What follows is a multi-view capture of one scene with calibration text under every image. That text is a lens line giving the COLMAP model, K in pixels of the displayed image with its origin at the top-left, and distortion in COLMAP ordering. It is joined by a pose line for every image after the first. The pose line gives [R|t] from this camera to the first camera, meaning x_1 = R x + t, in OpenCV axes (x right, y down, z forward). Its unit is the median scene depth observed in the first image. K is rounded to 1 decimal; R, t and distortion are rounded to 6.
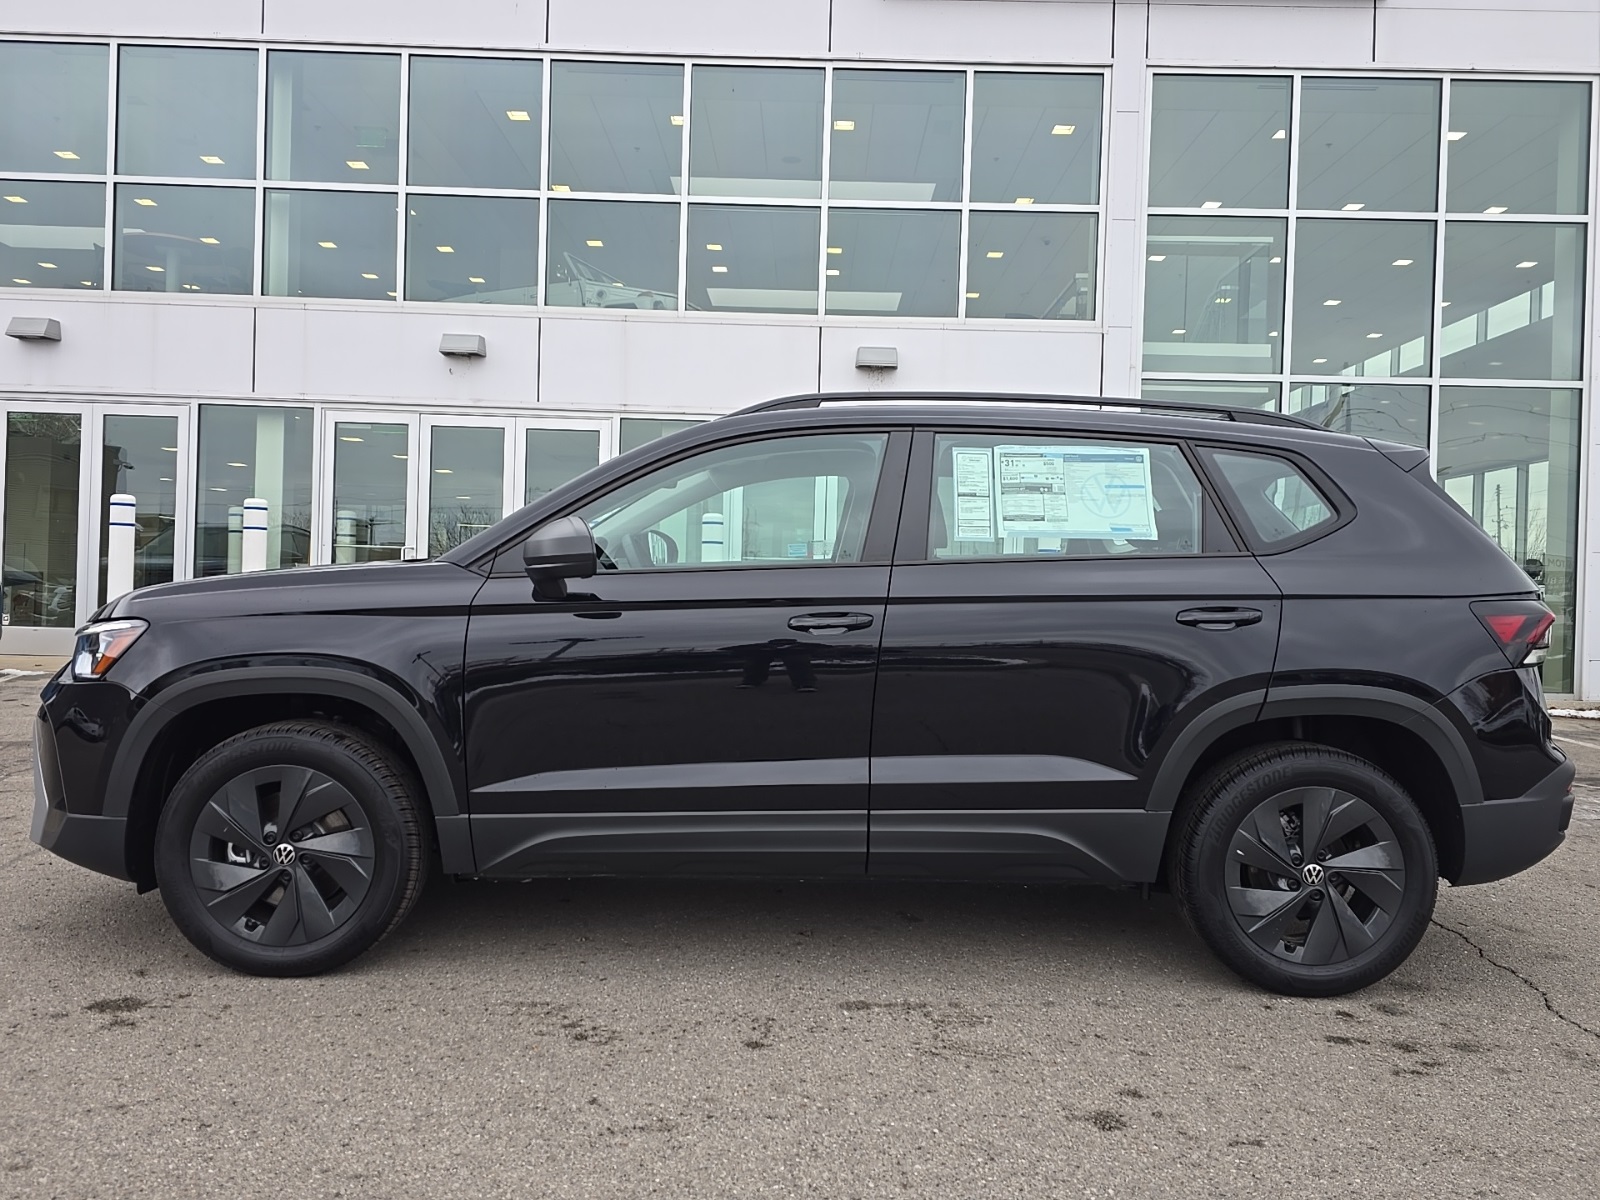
lens RADIAL K [[1211.2, 0, 800.0], [0, 1211.2, 600.0], [0, 0, 1]] dist [0.079750, -0.076850]
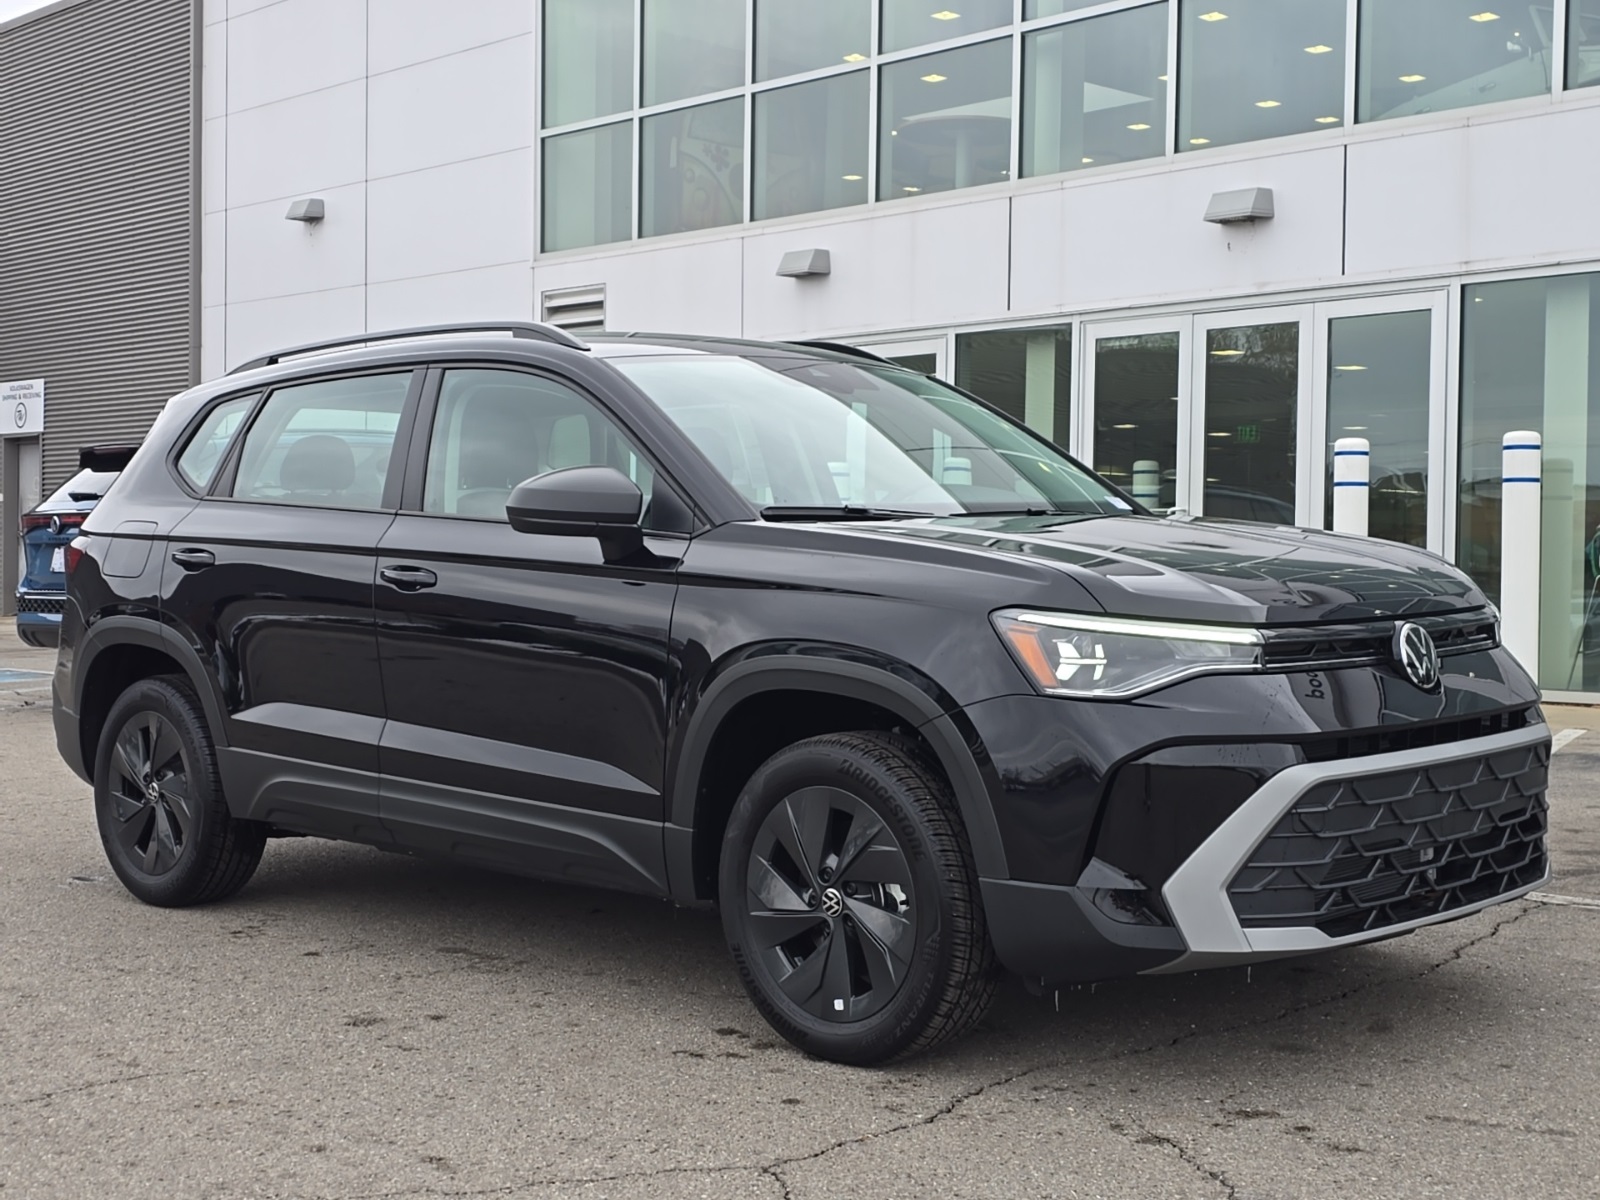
lens RADIAL K [[2149.5, 0, 800.0], [0, 2149.5, 600.0], [0, 0, 1]] dist [0.234041, -0.864601]
pose [[0.698125, -0.007920, -0.715932, 0.422434], [0.005361, 0.999969, -0.005834, 0.014945], [0.715956, 0.000235, 0.698146, -0.013353]]
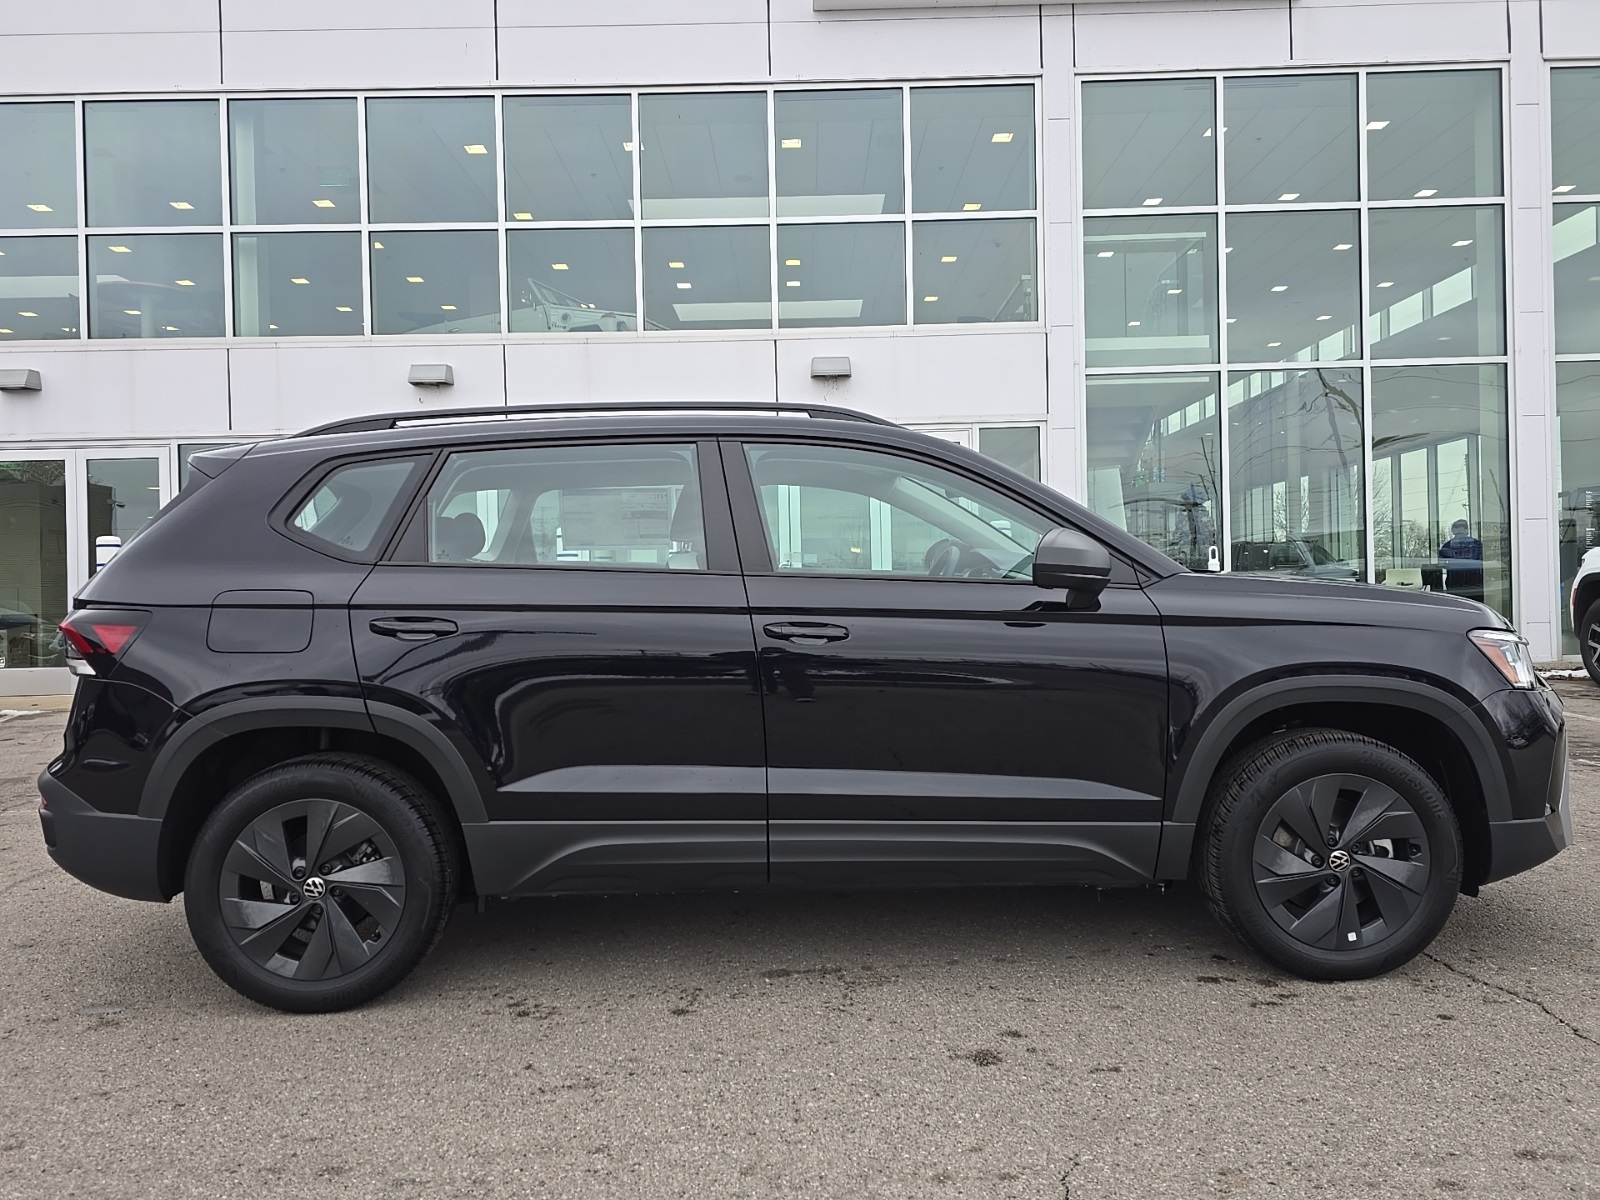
lens RADIAL K [[1194.5, 0, 800.0], [0, 1194.5, 600.0], [0, 0, 1]] dist [0.077505, -0.072762]
pose [[0.998662, -0.051377, 0.005932, 0.021246], [0.051385, 0.998678, -0.001165, -0.000699], [-0.005865, 0.001468, 0.999982, -0.024038]]
